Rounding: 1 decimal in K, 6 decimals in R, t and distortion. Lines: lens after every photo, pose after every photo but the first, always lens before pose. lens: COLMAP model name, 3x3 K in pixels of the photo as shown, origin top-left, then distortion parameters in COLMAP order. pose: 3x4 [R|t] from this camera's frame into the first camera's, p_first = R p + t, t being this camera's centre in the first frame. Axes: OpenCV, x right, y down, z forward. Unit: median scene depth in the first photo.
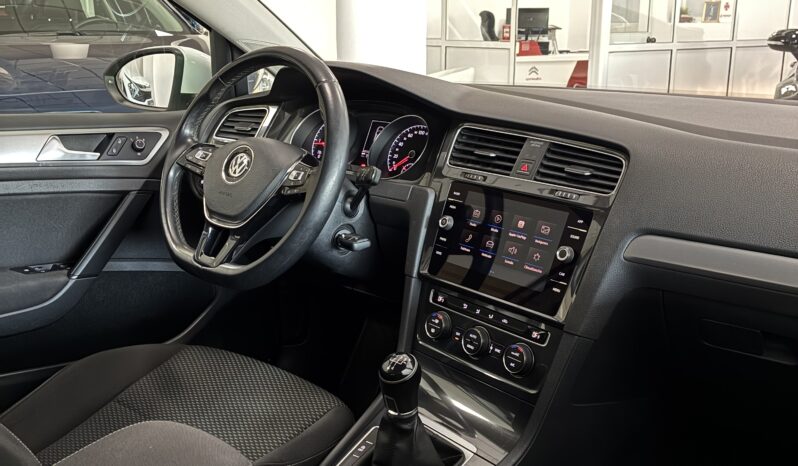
lens RADIAL K [[817.8, 0, 387.7], [0, 817.8, 234.3], [0, 0, 1]] dist [0.125962, -0.376939]
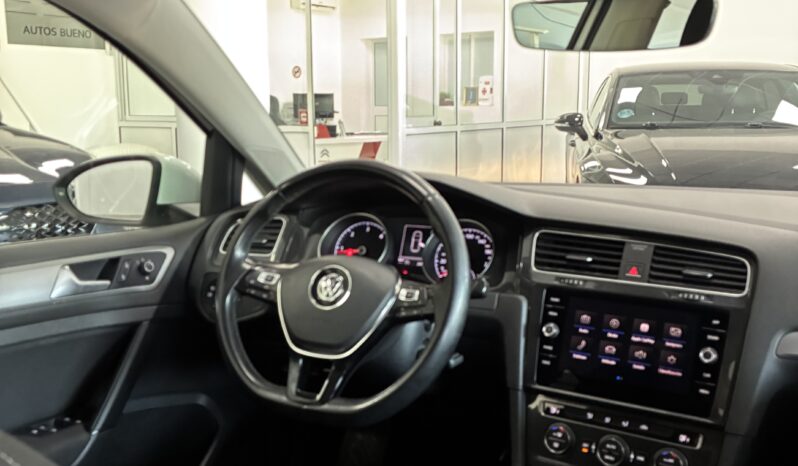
lens RADIAL K [[805.0, 0, 399.0], [0, 805.0, 233.0], [0, 0, 1]] dist [0.051102, -0.020215]
pose [[0.948950, -0.055465, 0.310513, -0.338187], [0.083694, 0.993408, -0.078327, -0.059718], [-0.304121, 0.100317, 0.947337, 0.107161]]
